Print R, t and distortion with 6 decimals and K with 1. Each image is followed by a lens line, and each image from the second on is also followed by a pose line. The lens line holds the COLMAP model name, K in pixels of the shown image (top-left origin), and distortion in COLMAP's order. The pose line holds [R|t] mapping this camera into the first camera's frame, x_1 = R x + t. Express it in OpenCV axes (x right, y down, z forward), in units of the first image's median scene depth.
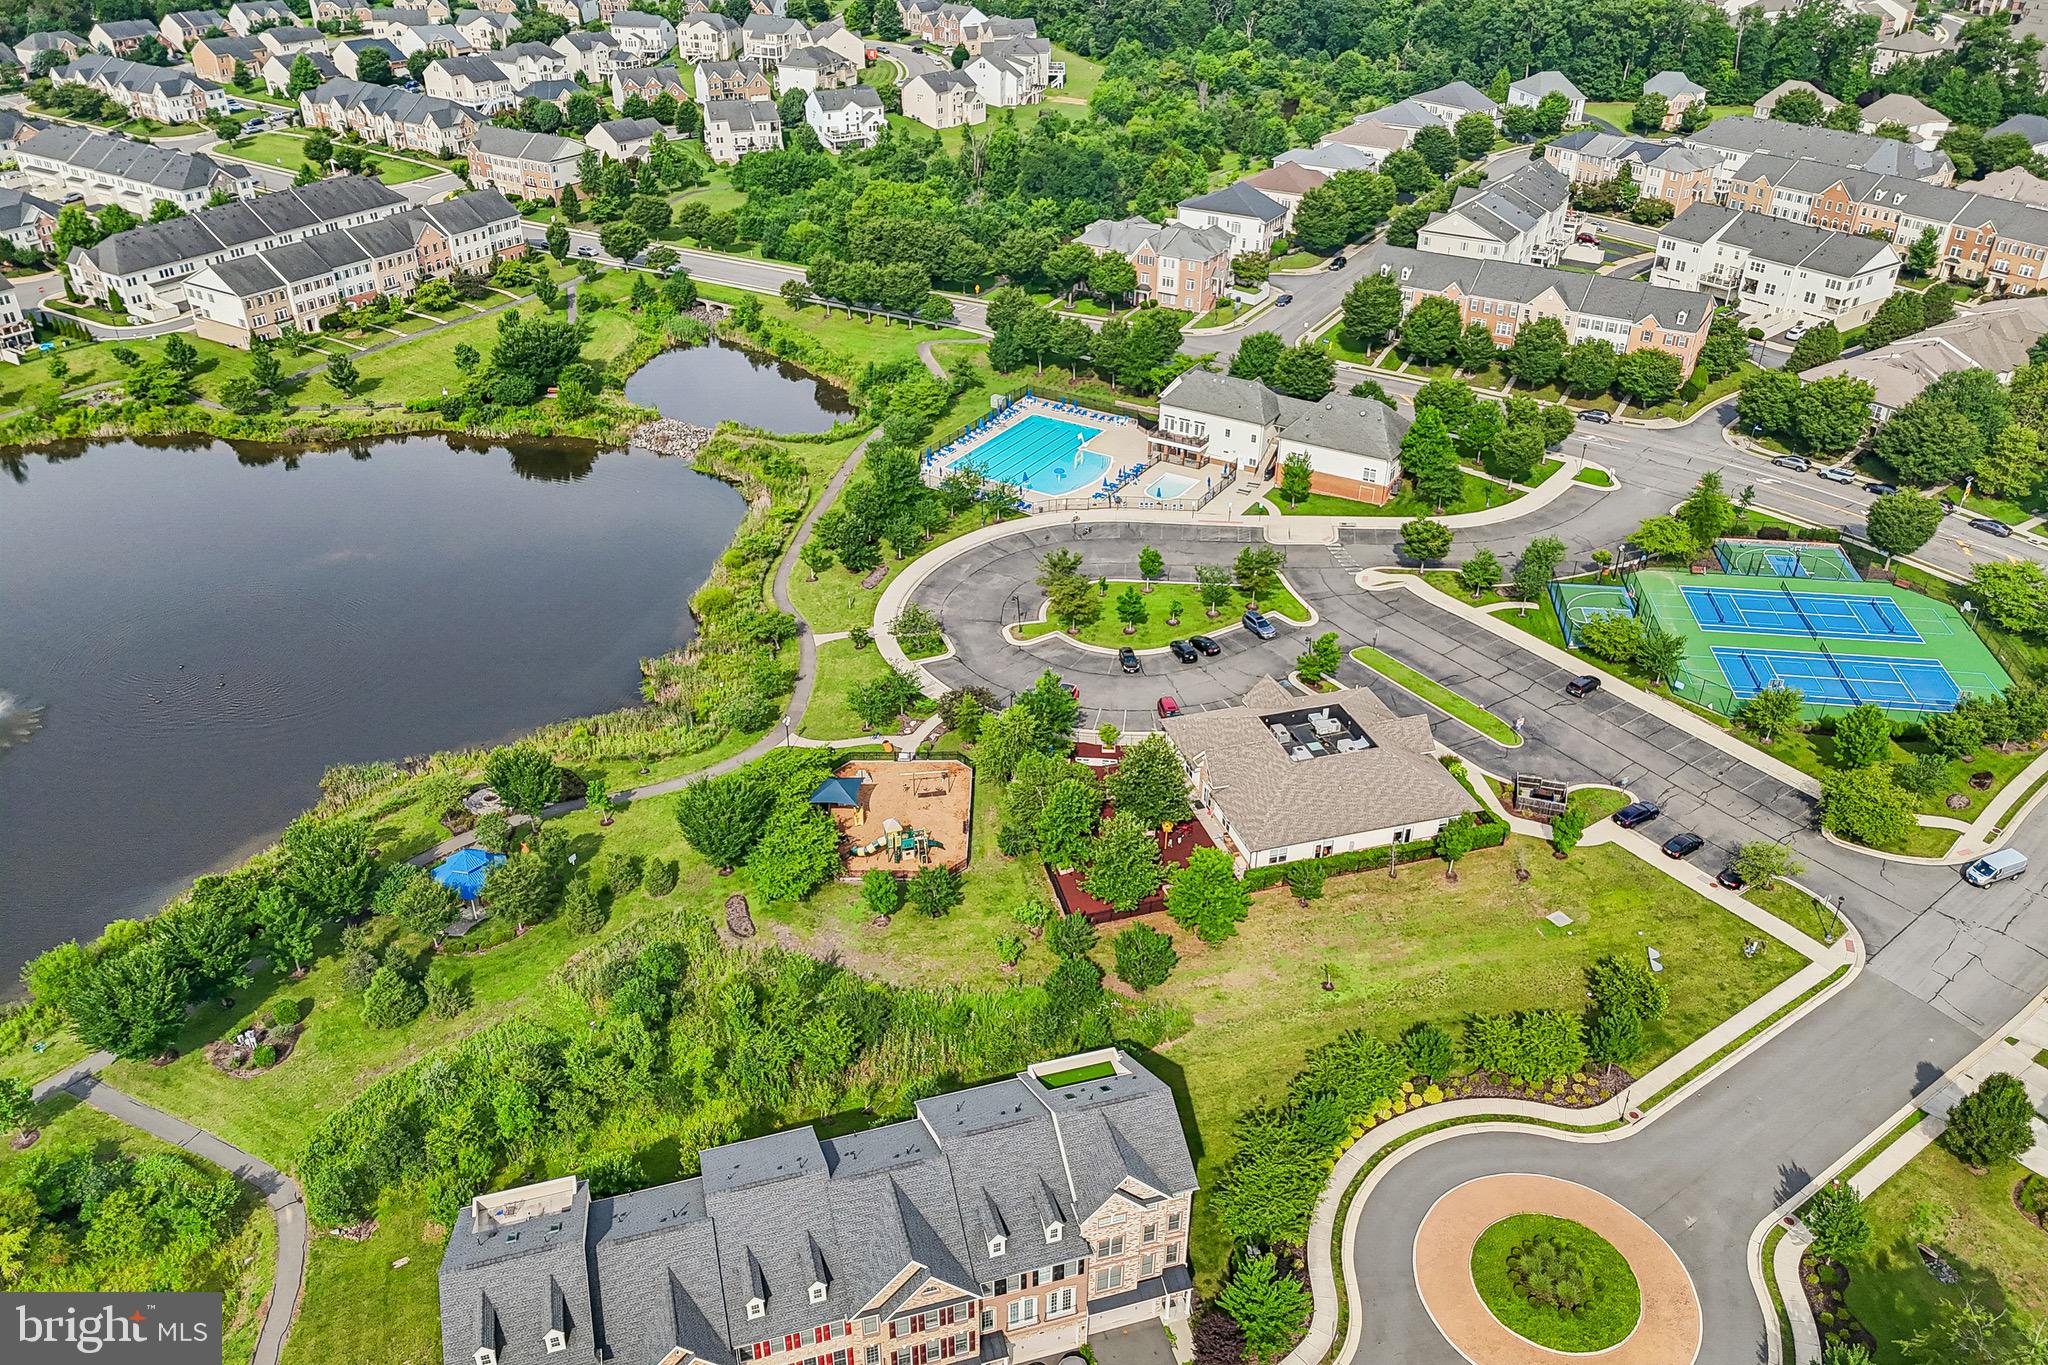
lens RADIAL K [[1506.9, 0, 1019.8], [0, 1506.9, 689.1], [0, 0, 1]] dist [0.064777, -0.066249]
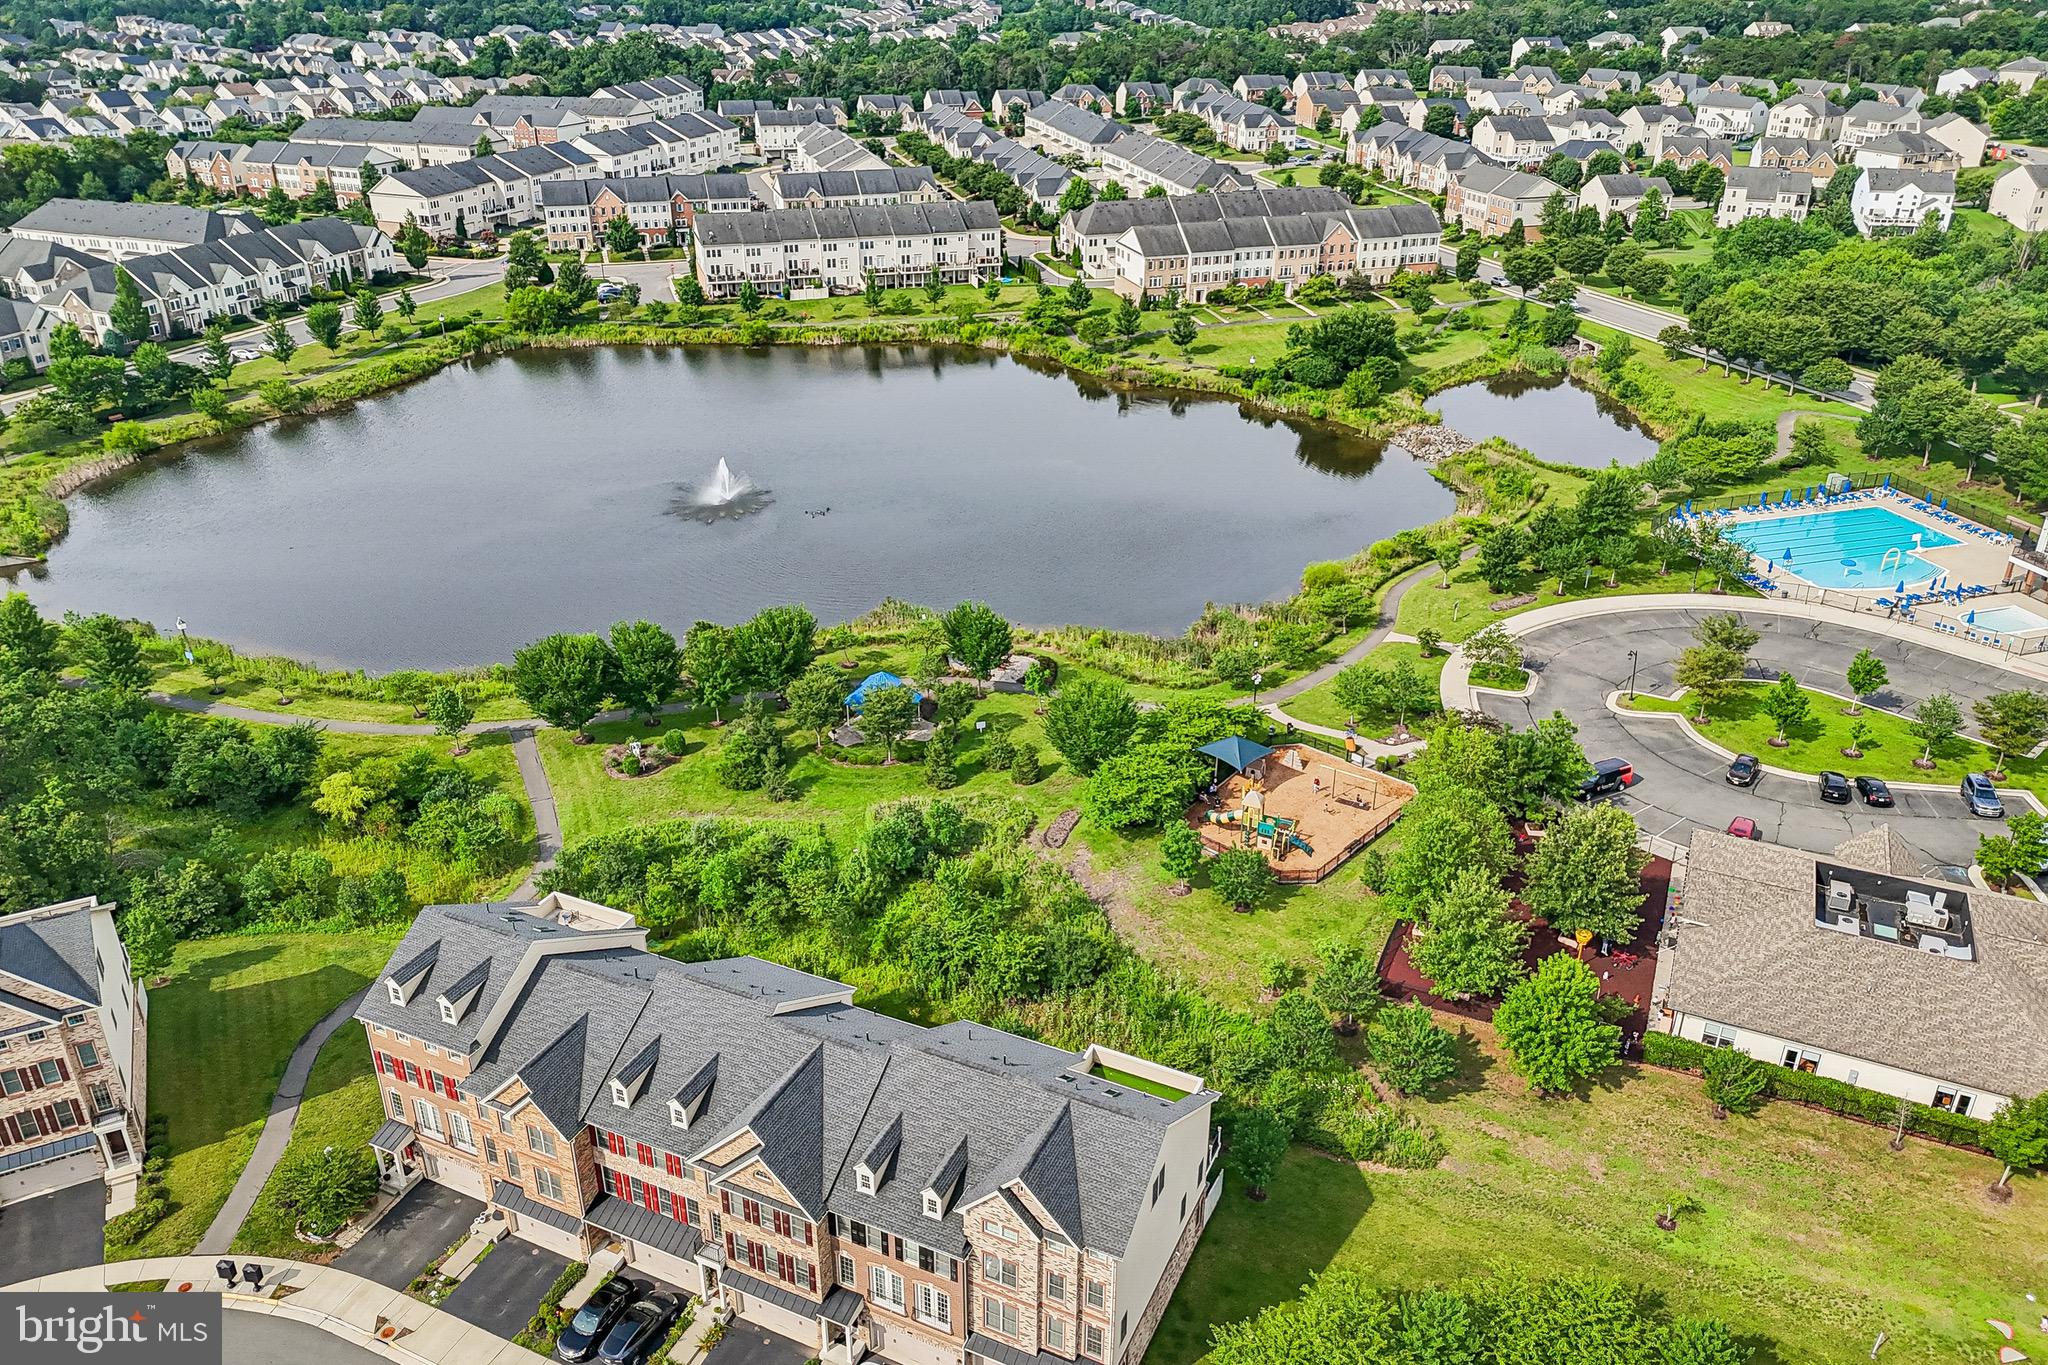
lens RADIAL K [[1506.9, 0, 1019.8], [0, 1506.9, 689.1], [0, 0, 1]] dist [0.064777, -0.066249]
pose [[0.748398, 0.299066, -0.591997, 0.286469], [-0.346718, 0.937309, 0.035193, 0.048036], [0.565409, 0.178917, 0.805171, 0.241035]]
